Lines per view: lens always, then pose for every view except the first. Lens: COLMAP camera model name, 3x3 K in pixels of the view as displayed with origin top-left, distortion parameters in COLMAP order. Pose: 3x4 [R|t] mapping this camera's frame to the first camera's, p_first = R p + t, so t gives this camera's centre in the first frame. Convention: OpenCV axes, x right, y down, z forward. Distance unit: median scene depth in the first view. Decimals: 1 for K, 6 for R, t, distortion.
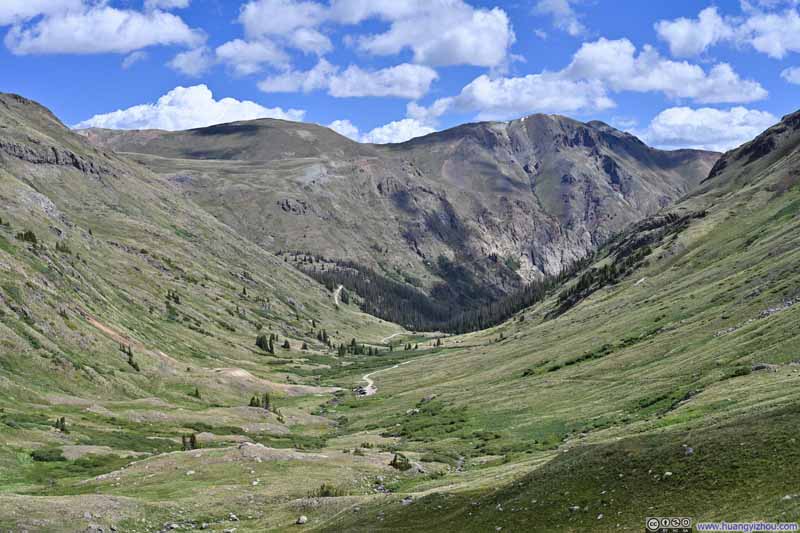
lens RADIAL K [[1062.9, 0, 399.3], [0, 1062.9, 265.2], [0, 0, 1]] dist [-0.034633, 0.000000]
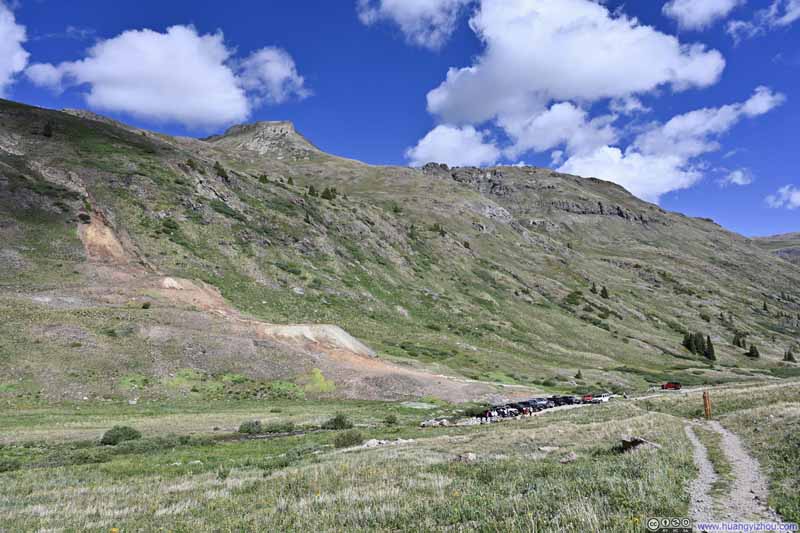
lens RADIAL K [[543.2, 0, 402.1], [0, 543.2, 263.2], [0, 0, 1]] dist [0.000878, 0.000981]
pose [[0.618417, -0.090877, -0.780578, 0.013550], [-0.021226, 0.990997, -0.132191, 0.029440], [0.785564, 0.098318, 0.610920, 0.256845]]
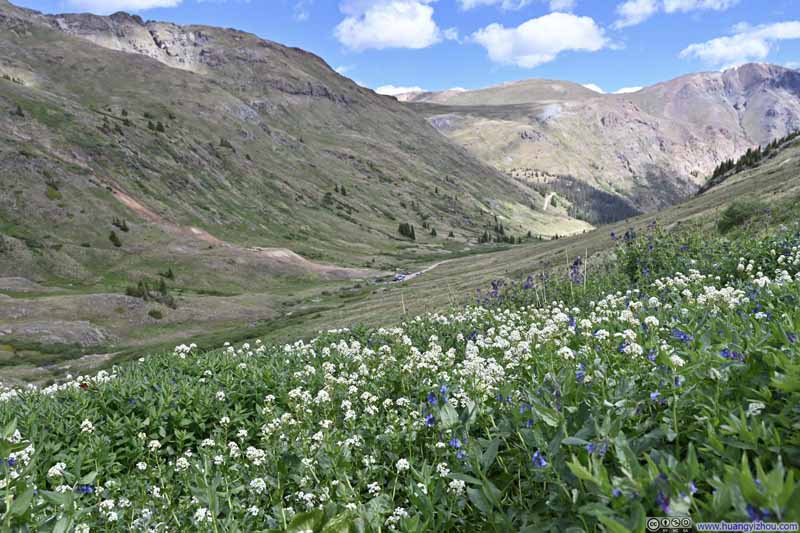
lens RADIAL K [[678.3, 0, 403.1], [0, 678.3, 268.7], [0, 0, 1]] dist [0.015686, -0.014925]
pose [[0.940425, 0.036999, -0.337982, 0.045398], [0.002049, 0.993426, 0.114454, 0.013157], [0.339995, -0.108328, 0.934167, 0.134404]]
